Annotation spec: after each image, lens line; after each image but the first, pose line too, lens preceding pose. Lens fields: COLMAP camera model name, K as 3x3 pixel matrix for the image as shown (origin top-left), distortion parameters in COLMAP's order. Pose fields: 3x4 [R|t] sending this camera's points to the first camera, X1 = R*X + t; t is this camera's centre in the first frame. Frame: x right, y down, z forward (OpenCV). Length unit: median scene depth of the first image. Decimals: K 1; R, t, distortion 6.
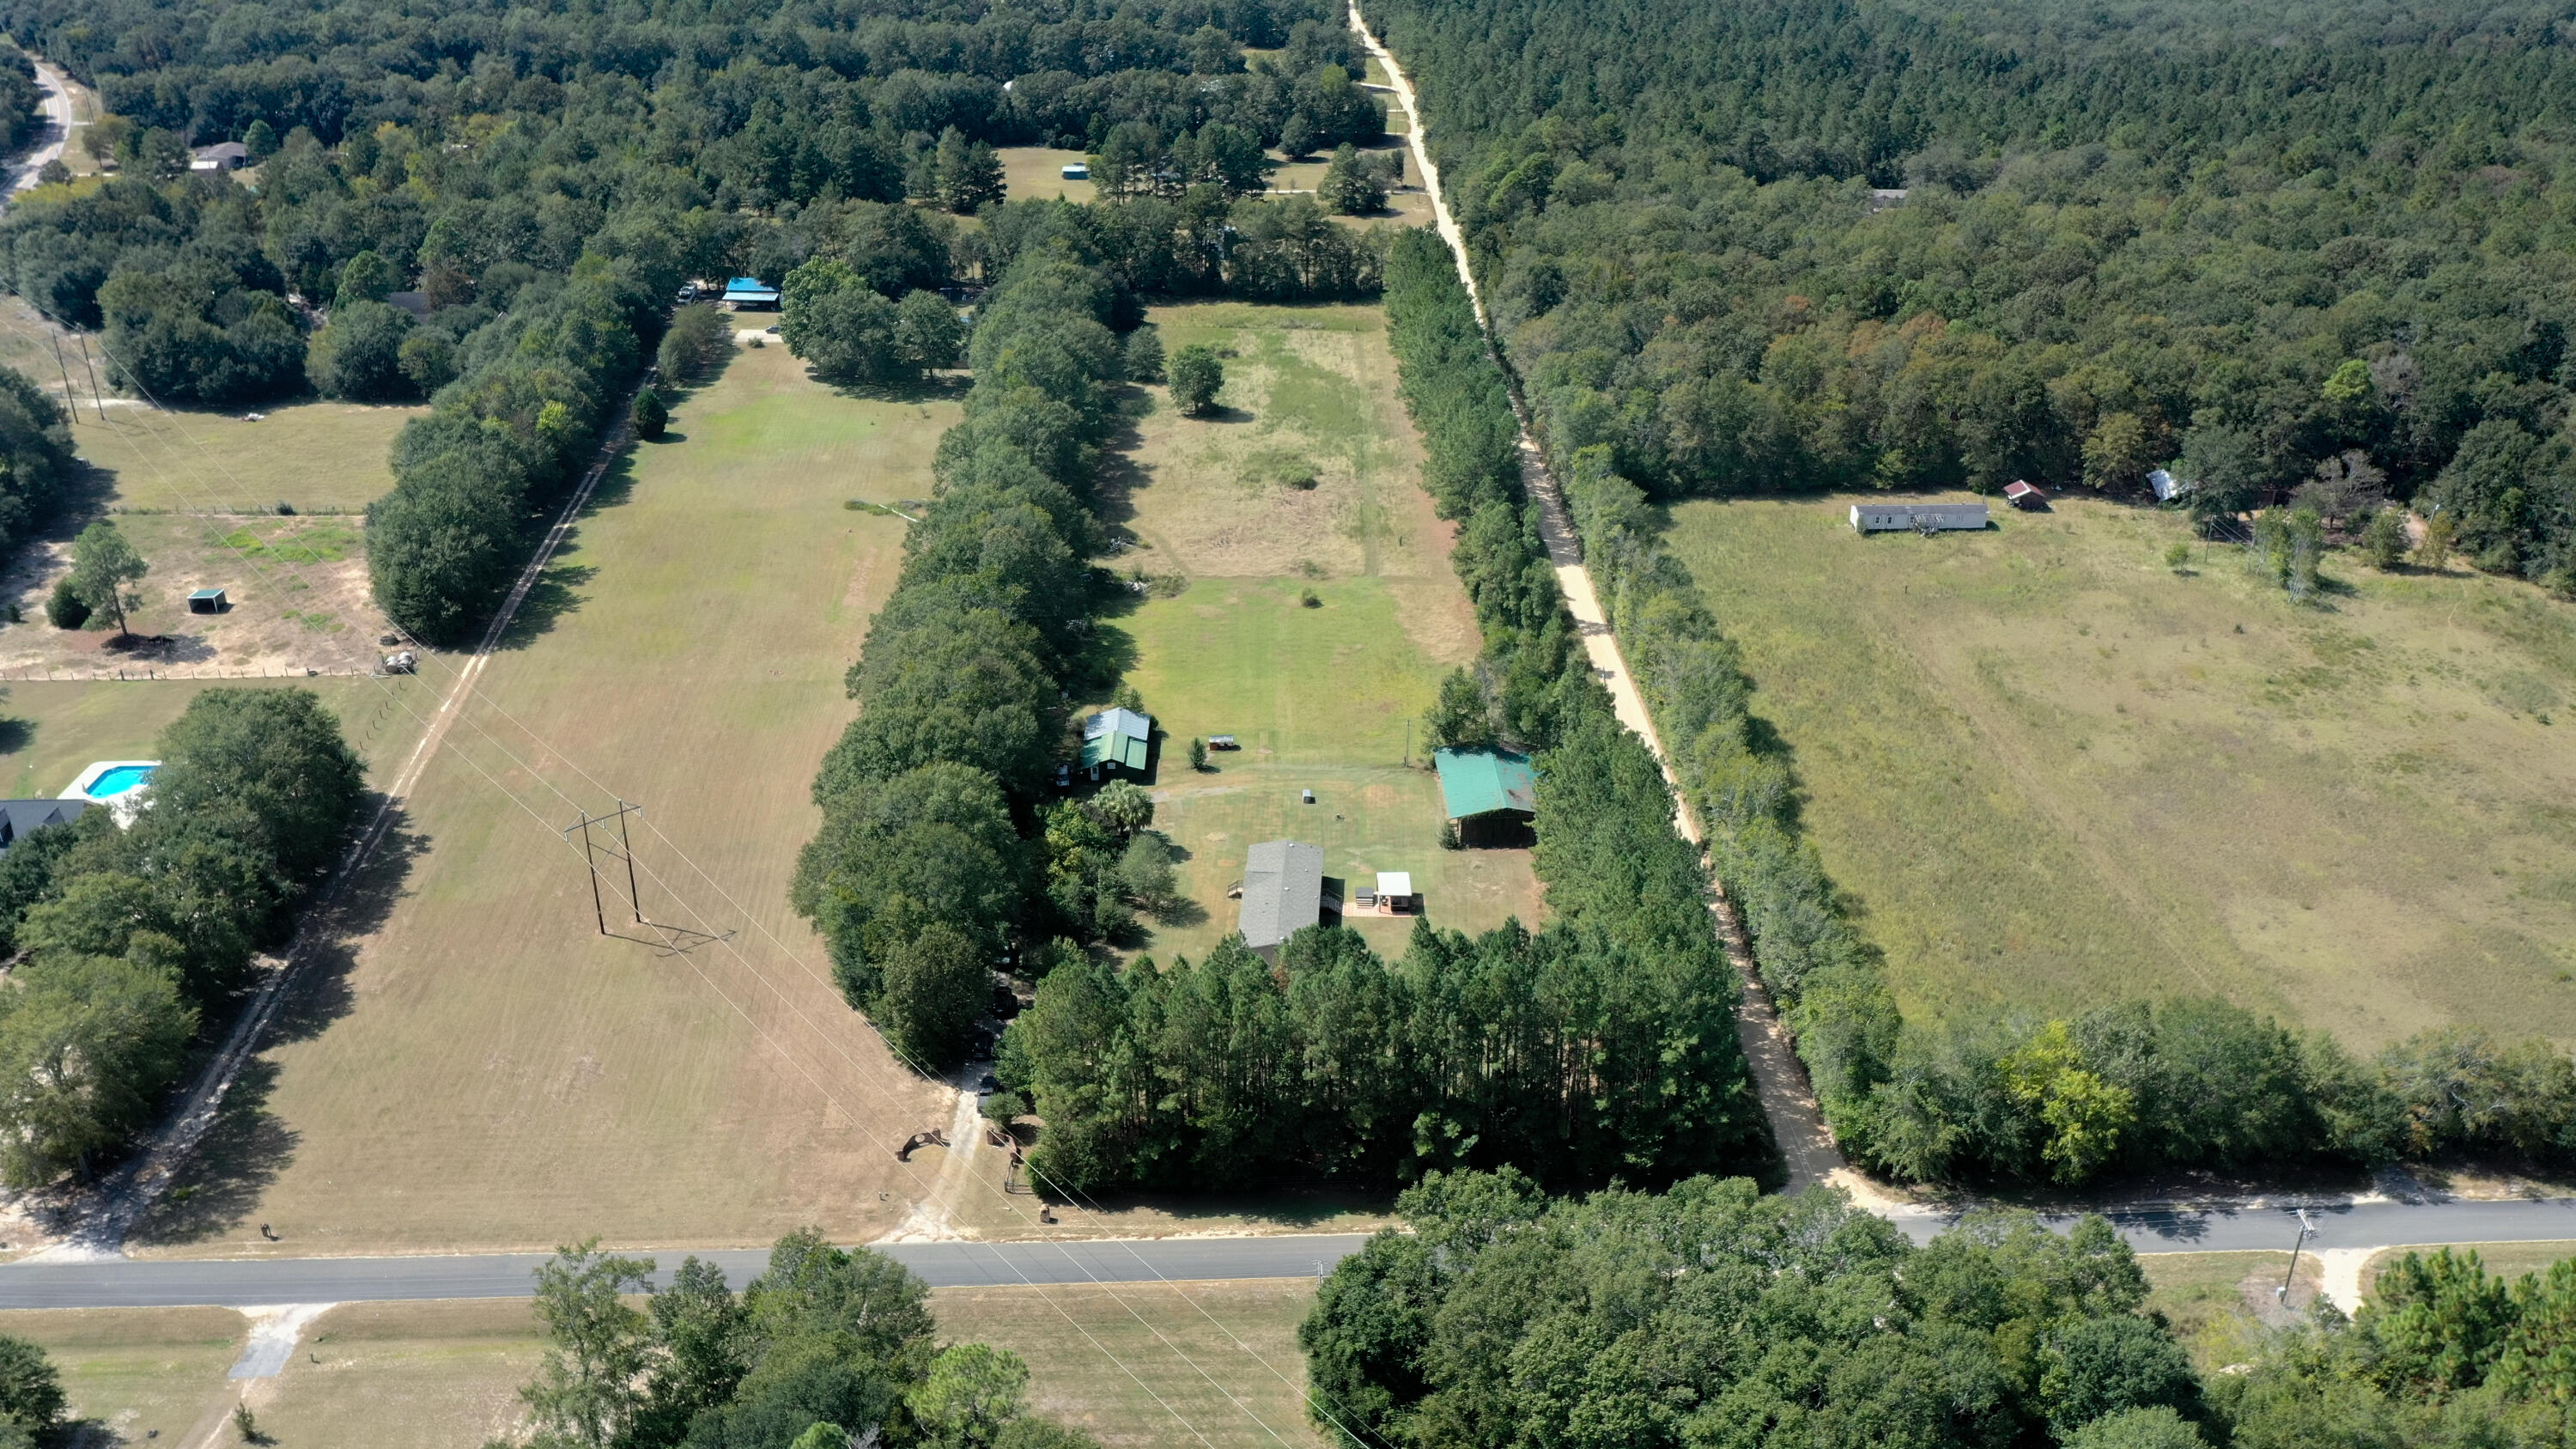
lens RADIAL K [[2047.8, 0, 1288.0], [0, 2047.8, 724.5], [0, 0, 1]] dist [0.022136, -0.003450]
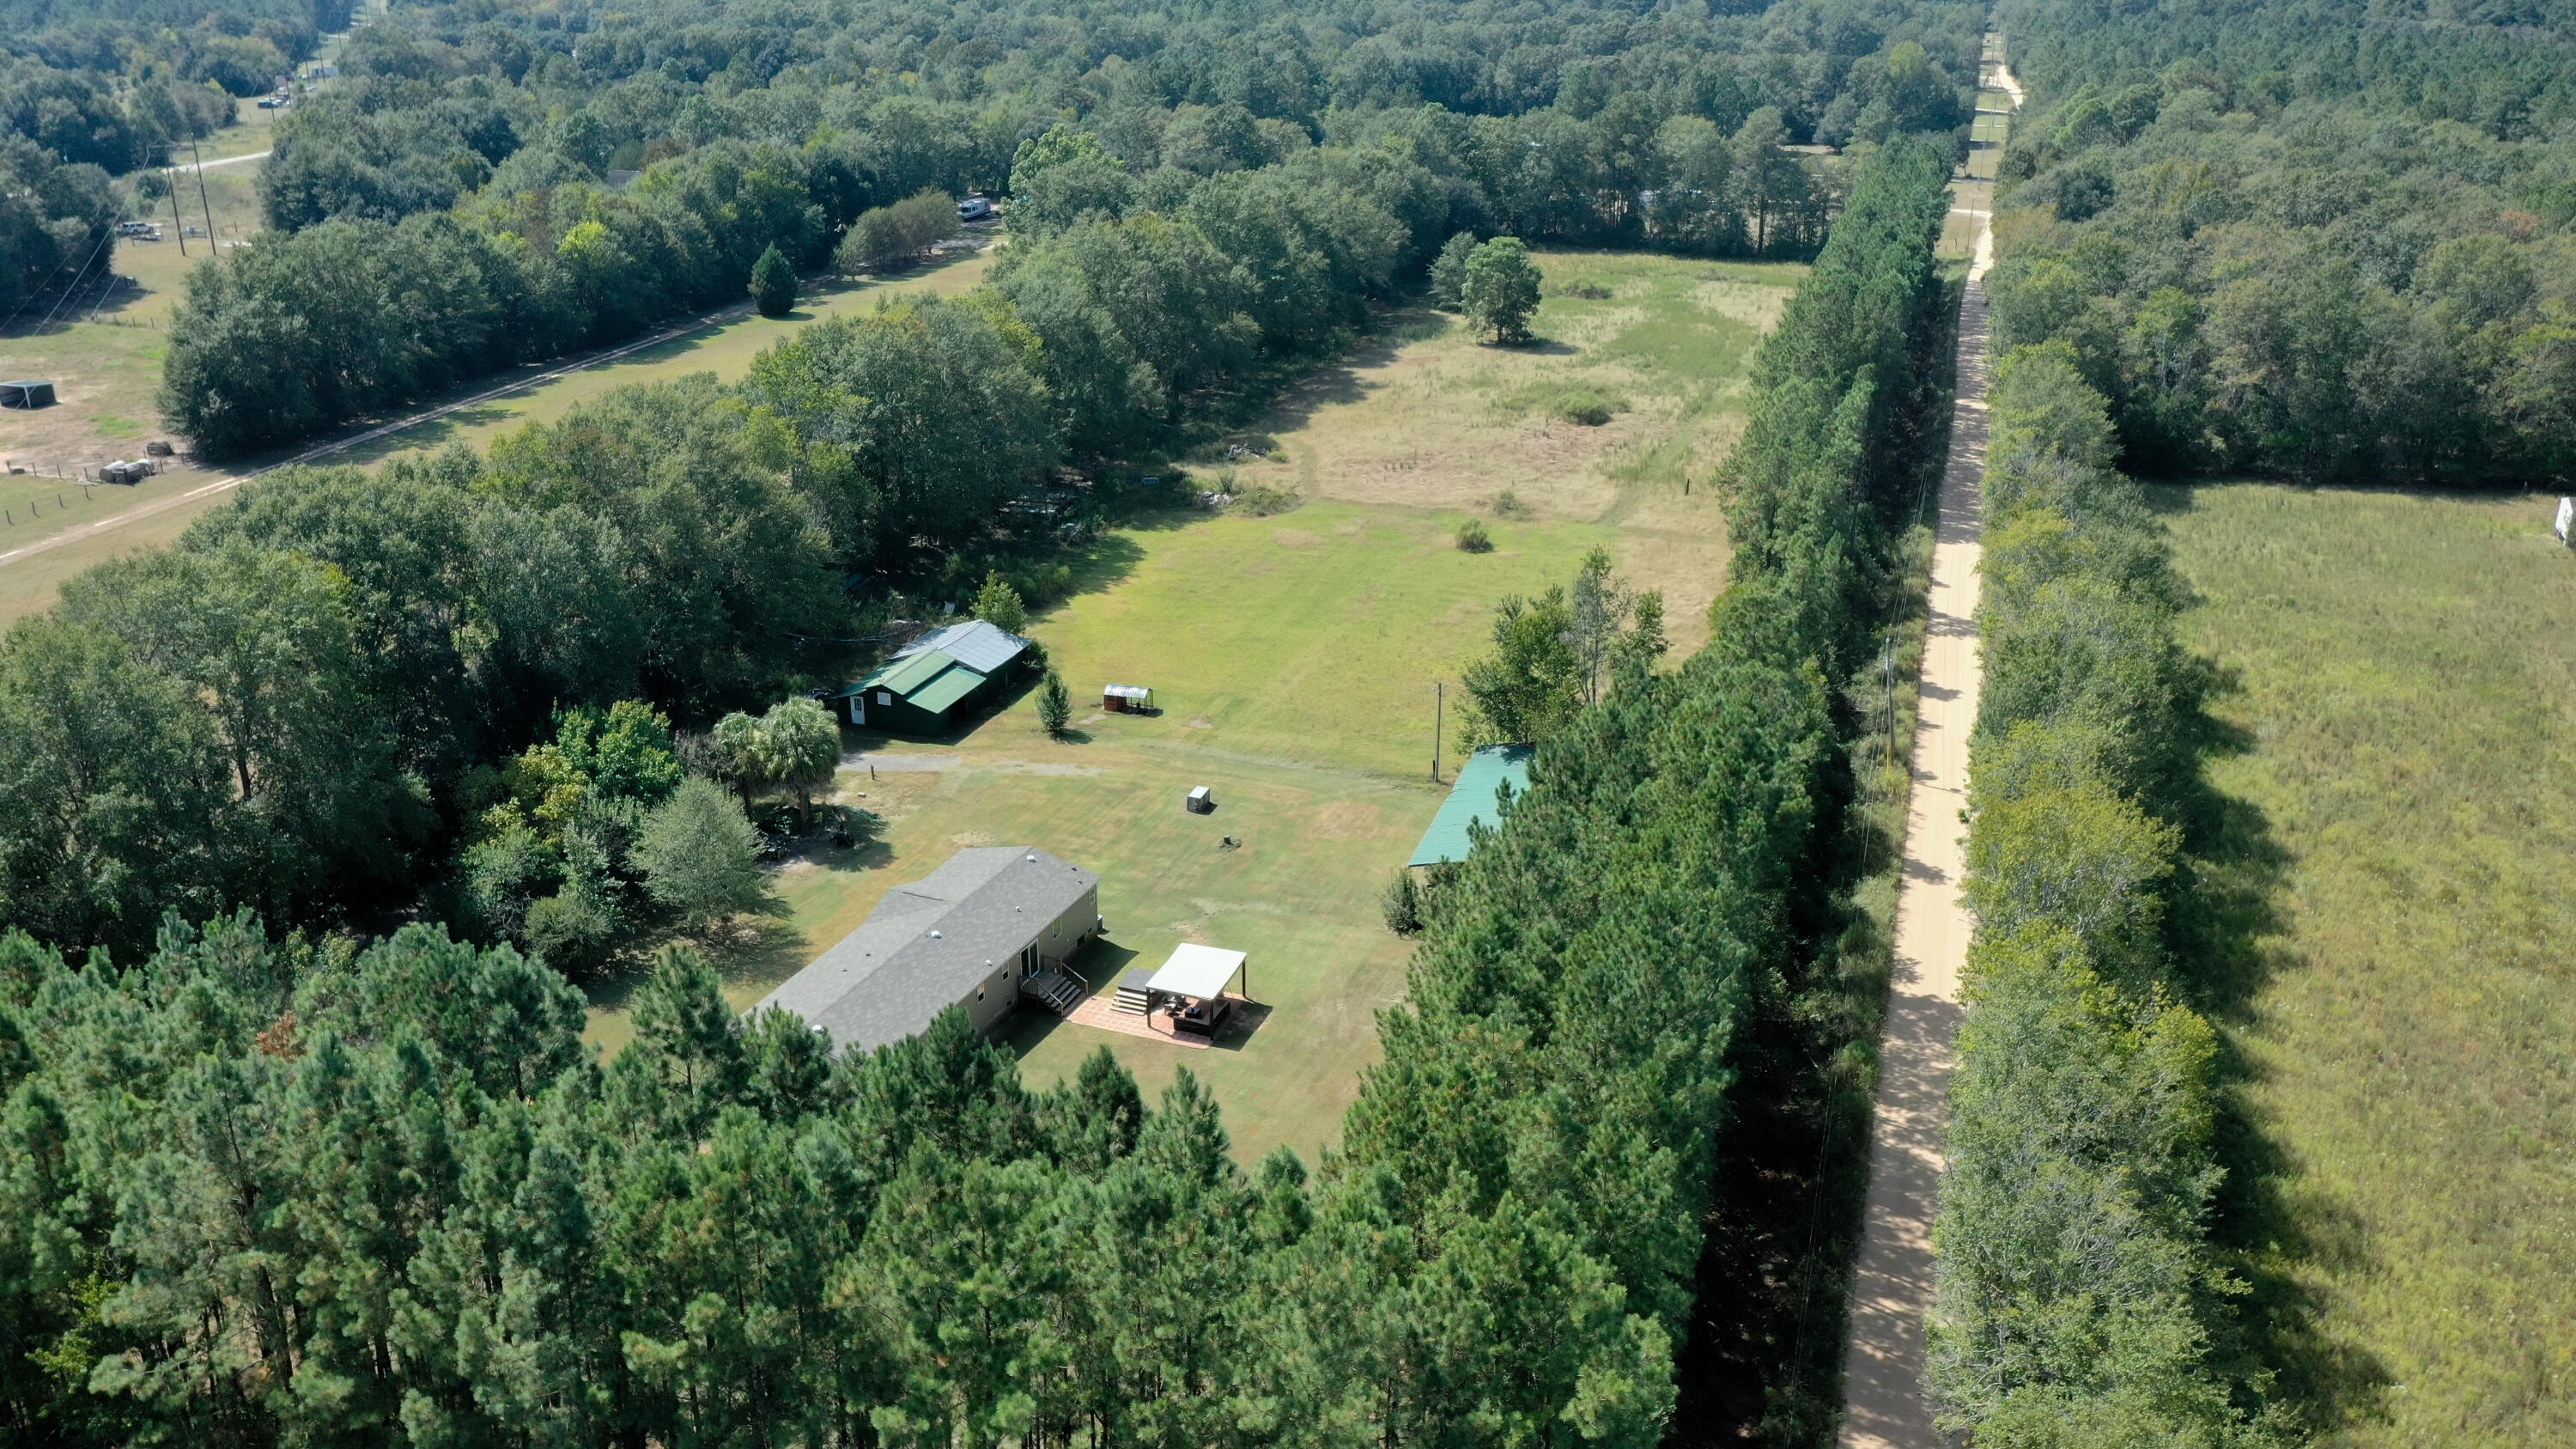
lens RADIAL K [[2047.8, 0, 1288.0], [0, 2047.8, 724.5], [0, 0, 1]] dist [0.022136, -0.003450]
pose [[0.940217, 0.121795, -0.318052, 0.138427], [-0.151218, 0.986060, -0.069422, 0.035972], [0.305163, 0.113367, 0.945528, 0.391755]]
